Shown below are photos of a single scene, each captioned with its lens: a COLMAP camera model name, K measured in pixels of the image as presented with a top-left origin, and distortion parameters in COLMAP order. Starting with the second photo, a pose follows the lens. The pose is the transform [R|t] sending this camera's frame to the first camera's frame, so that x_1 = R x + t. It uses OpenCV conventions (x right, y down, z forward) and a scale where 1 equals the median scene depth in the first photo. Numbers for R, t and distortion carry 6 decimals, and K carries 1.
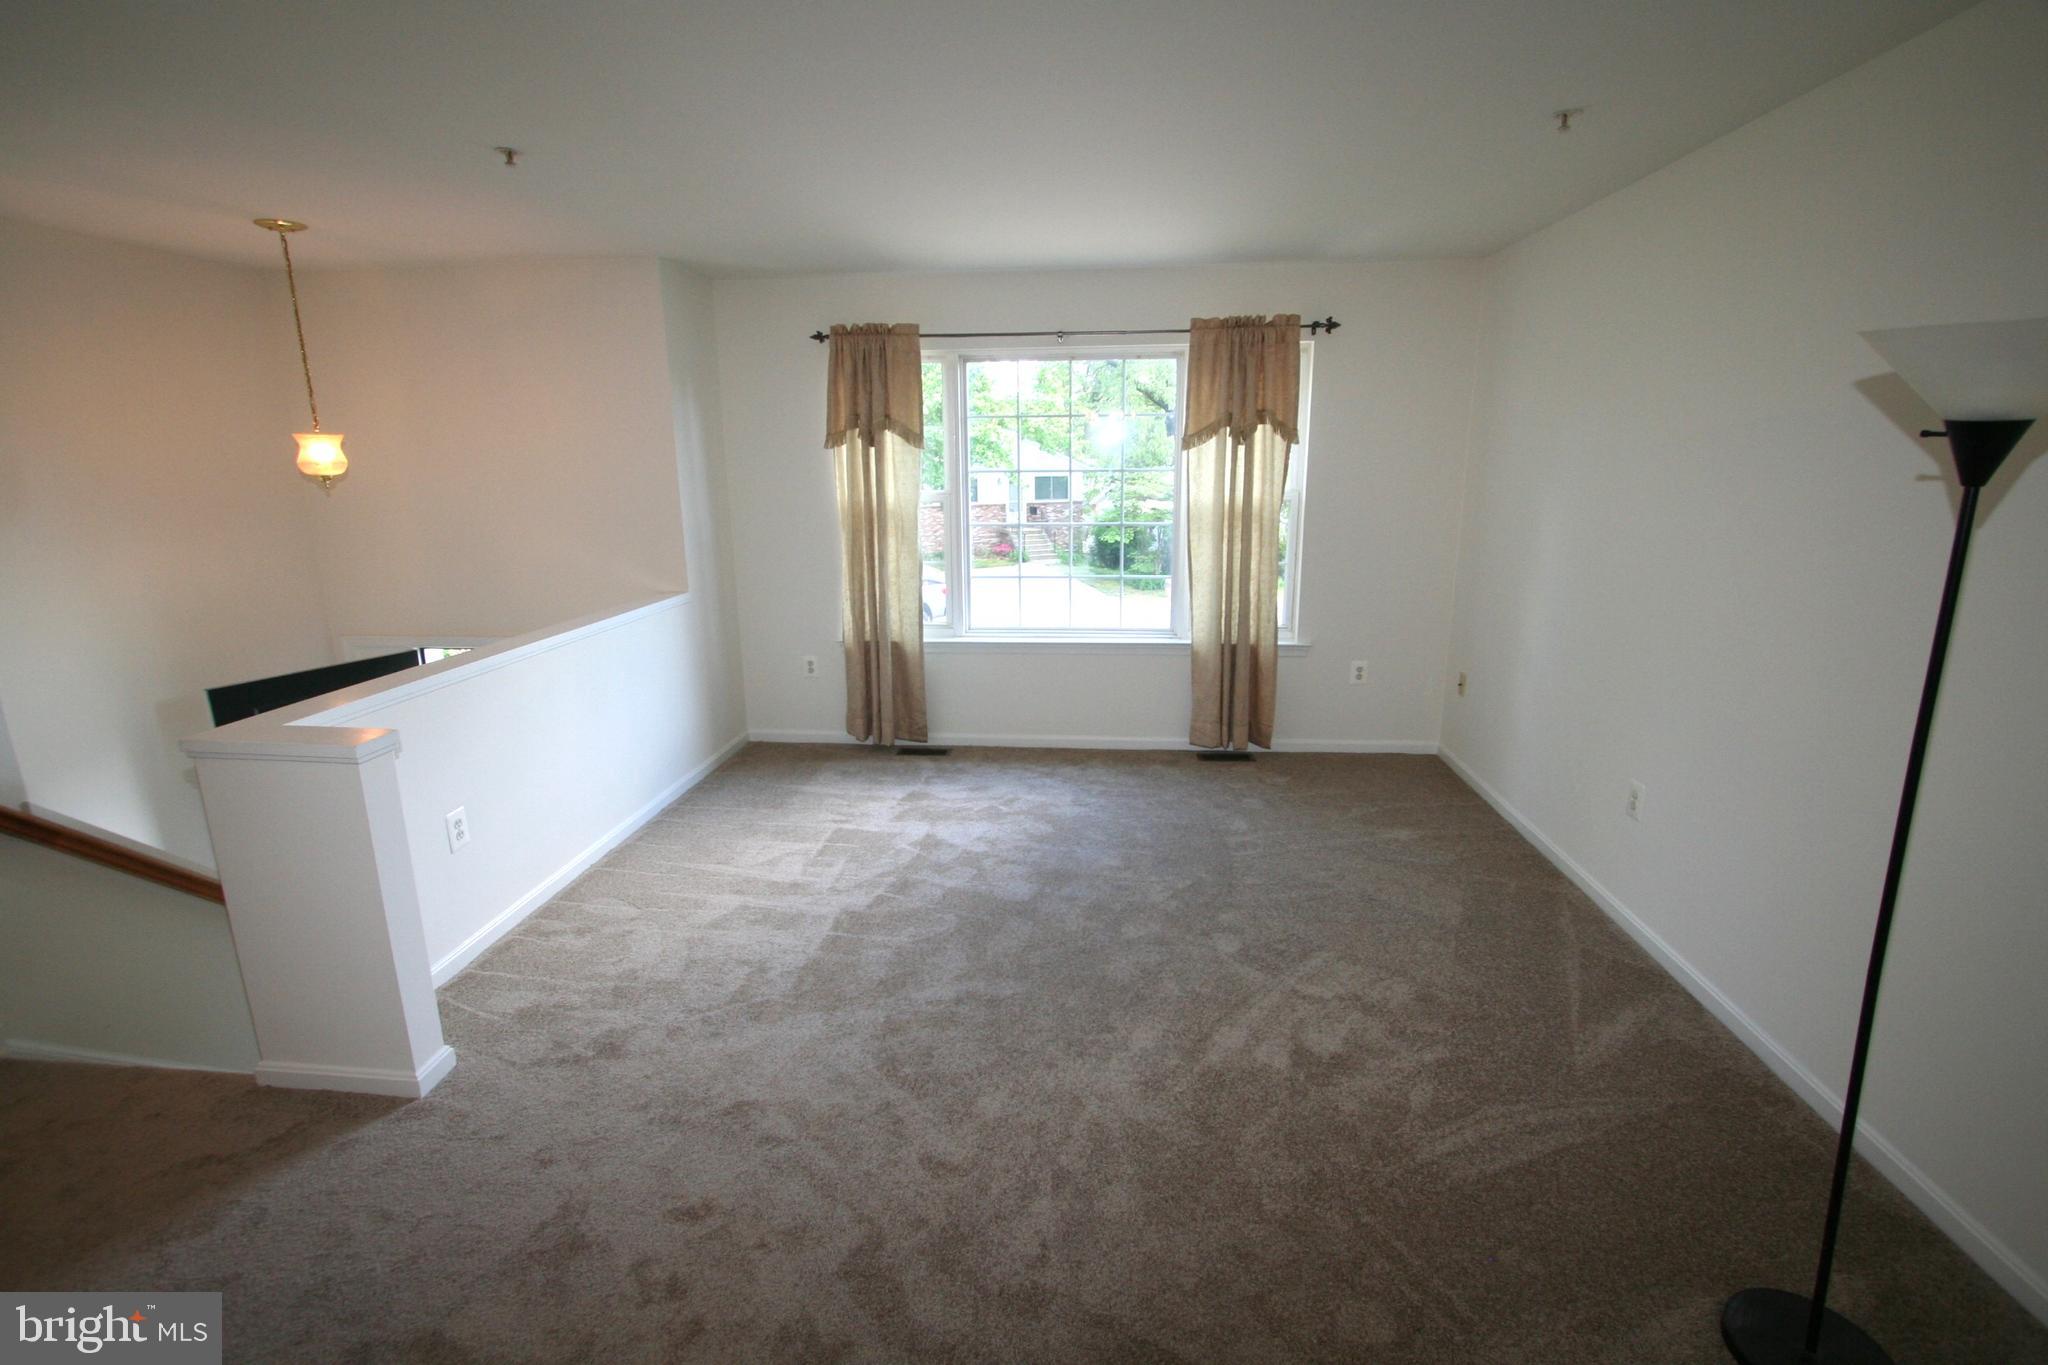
lens RADIAL K [[973.5, 0, 1024.0], [0, 973.5, 682.5], [0, 0, 1]] dist [-0.002304, 0.000780]
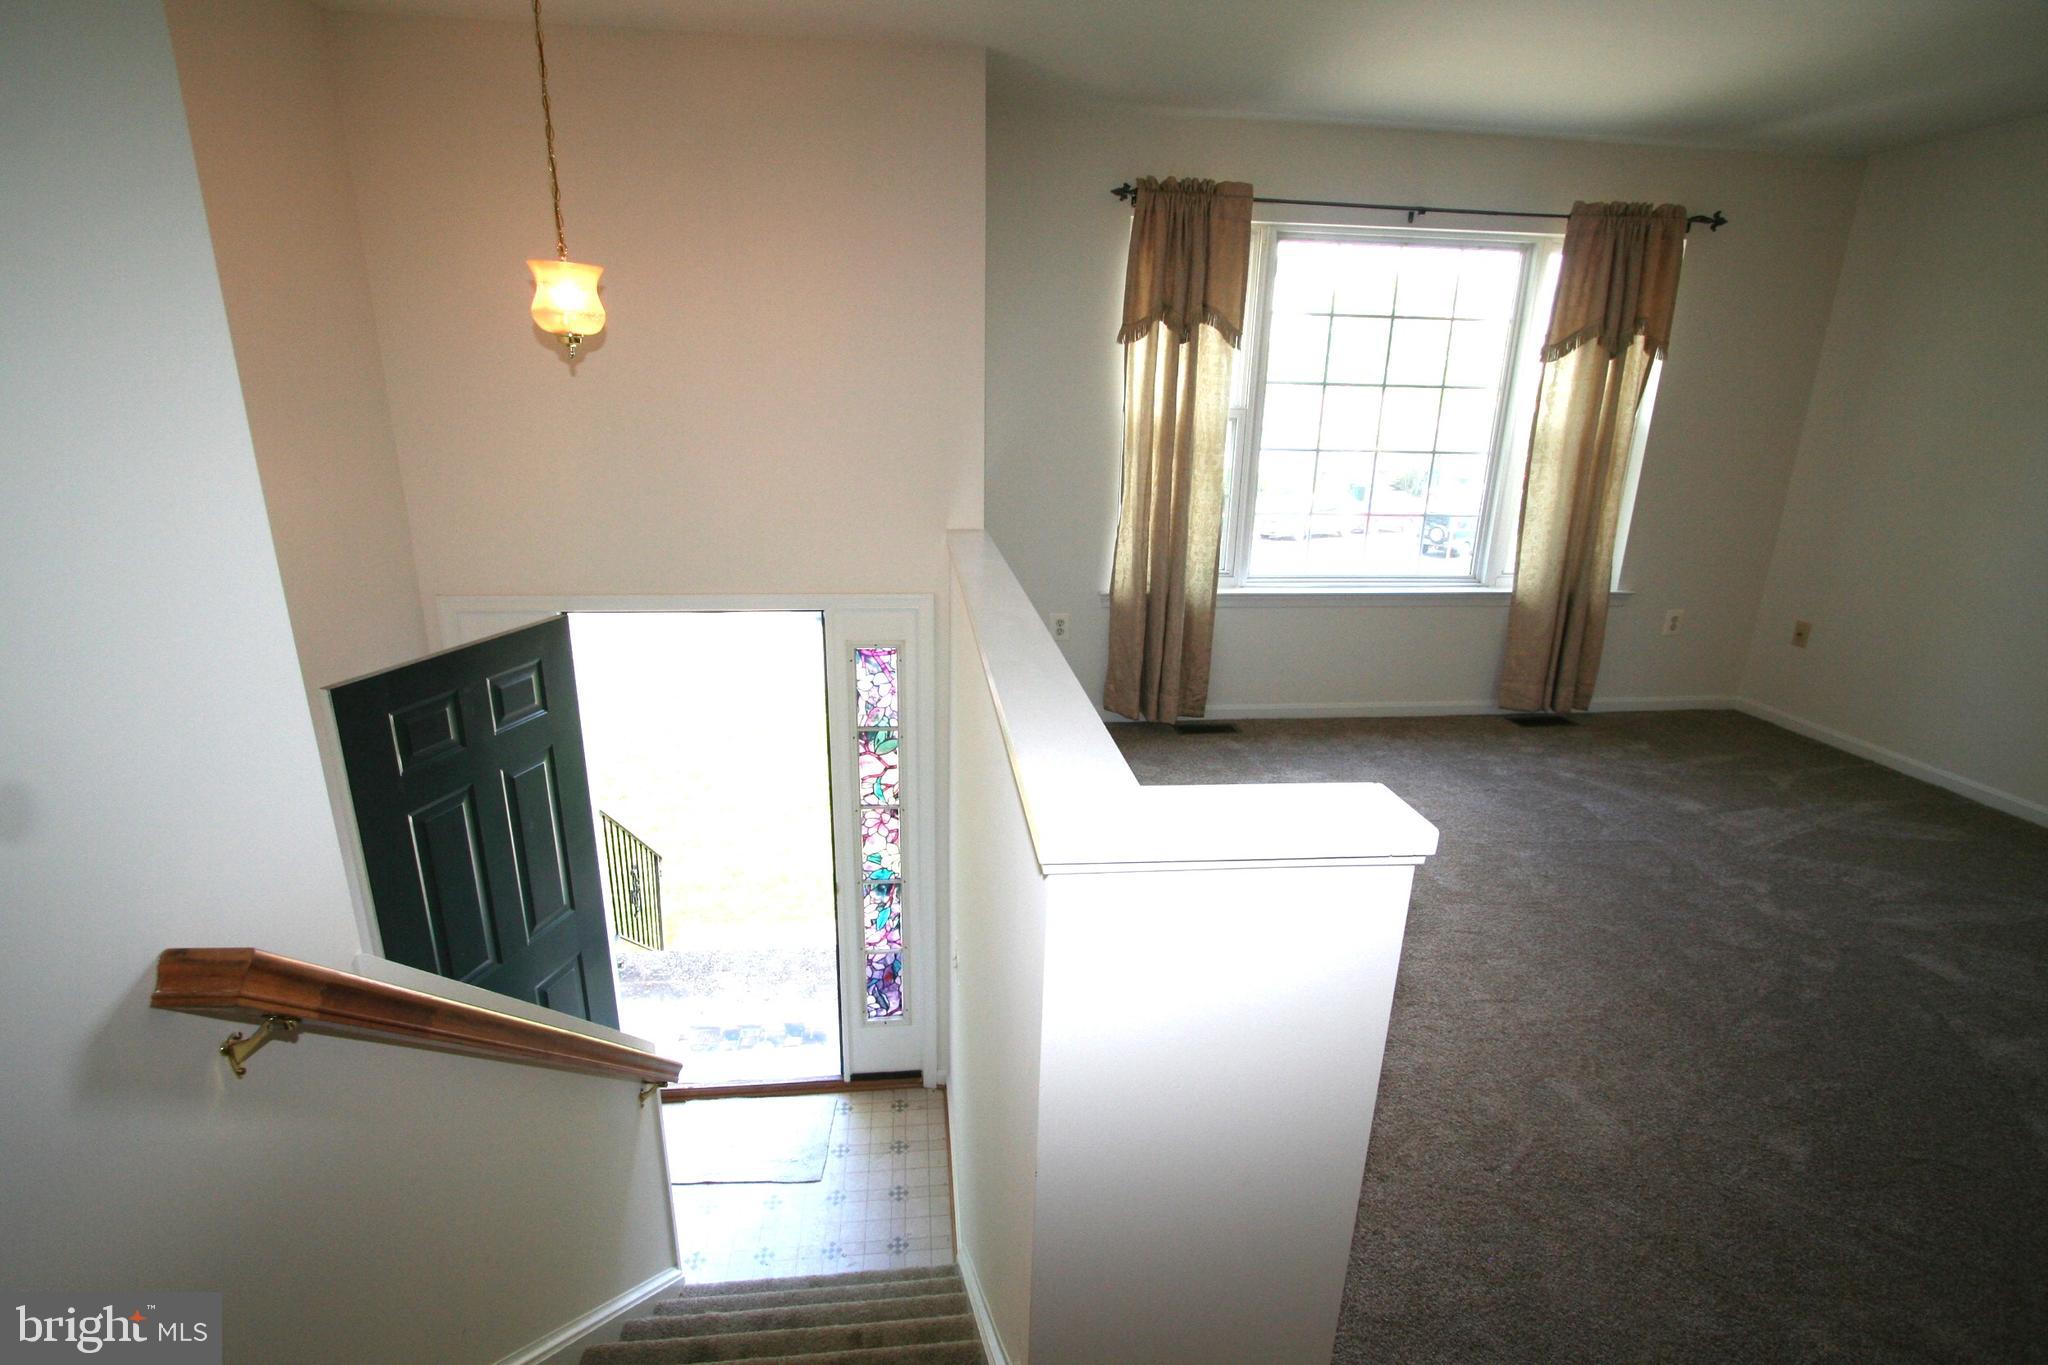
lens RADIAL K [[962.1, 0, 1023.8], [0, 962.1, 699.2], [0, 0, 1]] dist [-0.000360, 0.000513]
pose [[0.974092, -0.037101, 0.223086, -0.463736], [0.021428, 0.997155, 0.072270, -0.017213], [-0.225133, -0.065617, 0.972116, 0.262893]]
